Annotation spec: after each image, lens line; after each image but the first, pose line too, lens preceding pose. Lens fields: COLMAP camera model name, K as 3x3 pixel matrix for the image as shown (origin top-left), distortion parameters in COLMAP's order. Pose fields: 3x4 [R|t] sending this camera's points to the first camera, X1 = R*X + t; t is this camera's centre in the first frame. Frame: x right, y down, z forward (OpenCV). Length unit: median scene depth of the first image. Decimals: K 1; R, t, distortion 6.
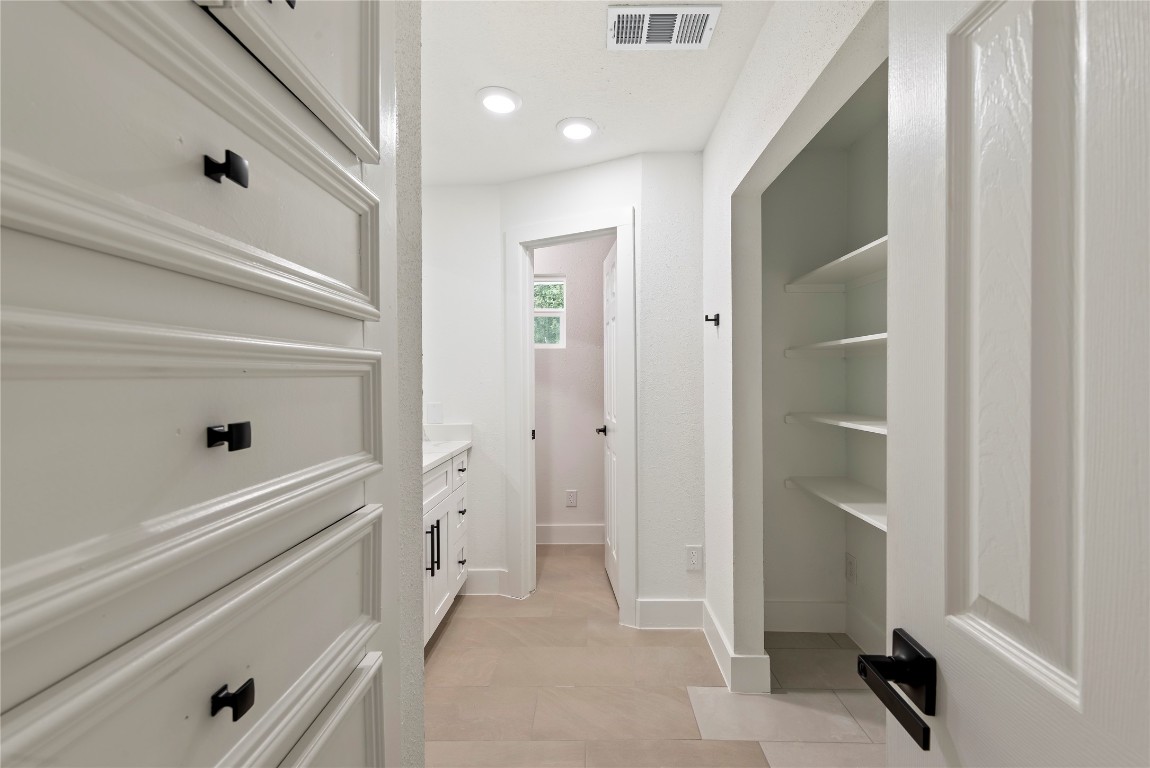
lens RADIAL K [[521.4, 0, 573.5], [0, 521.4, 383.3], [0, 0, 1]] dist [0.000931, 0.000155]
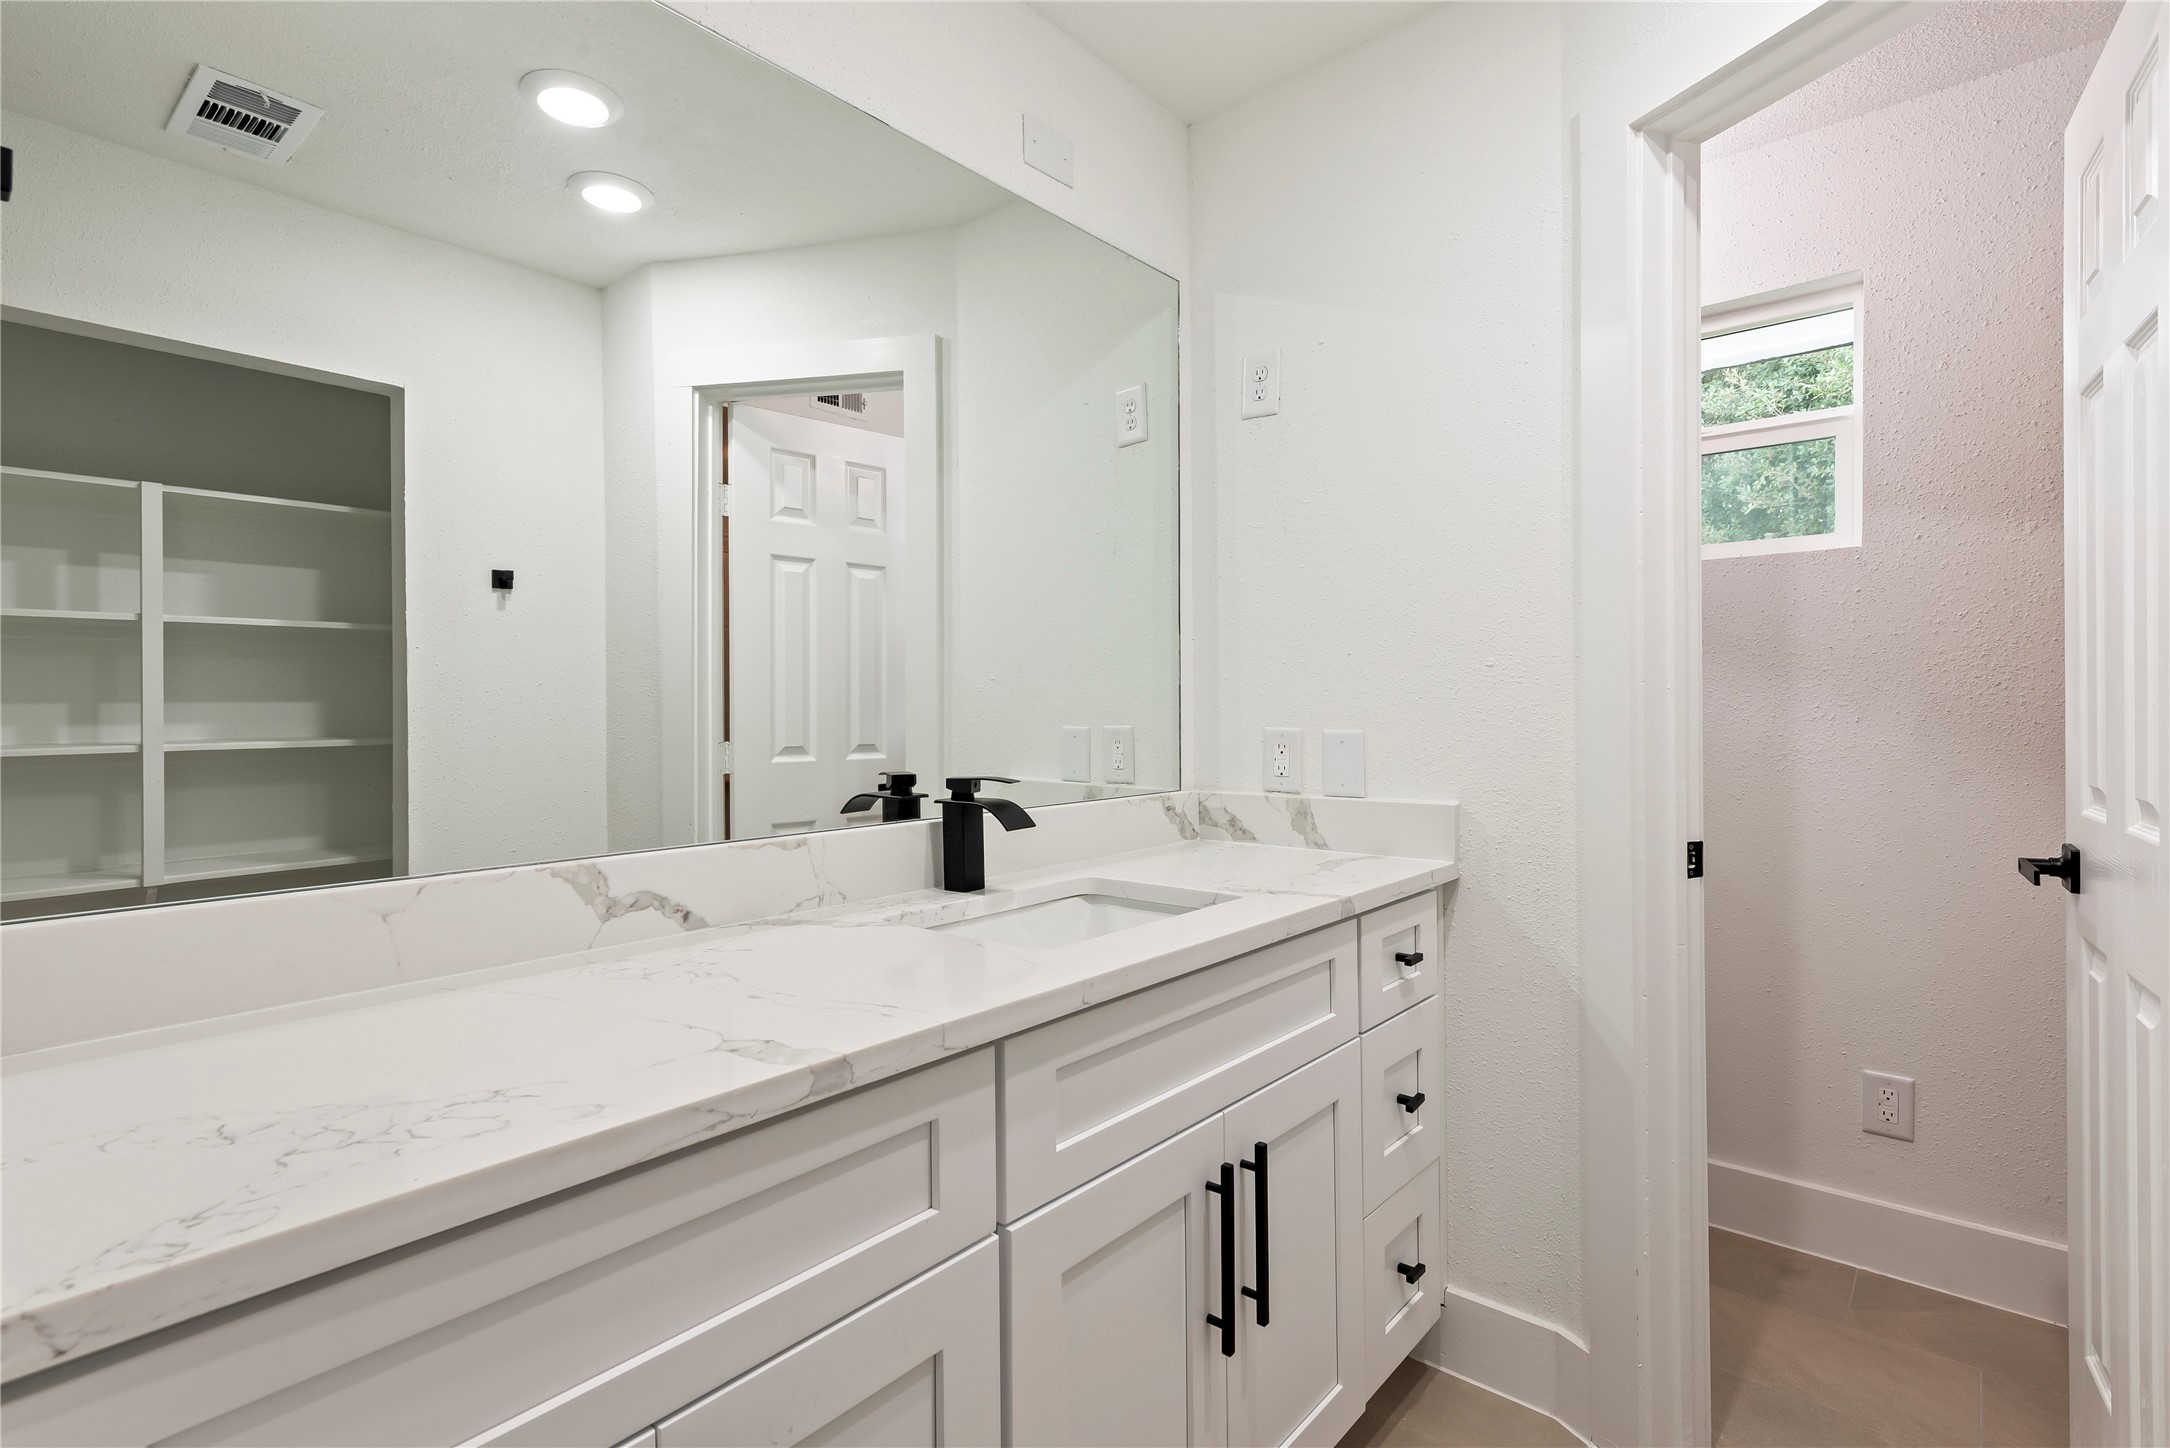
lens RADIAL K [[1028.2, 0, 1086.1], [0, 1028.2, 702.1], [0, 0, 1]] dist [0.003216, 0.000322]
pose [[0.780144, 0.001655, -0.625598, 0.006612], [-0.007931, 0.999942, -0.007245, 0.025590], [0.625550, 0.010614, 0.780112, 0.402119]]
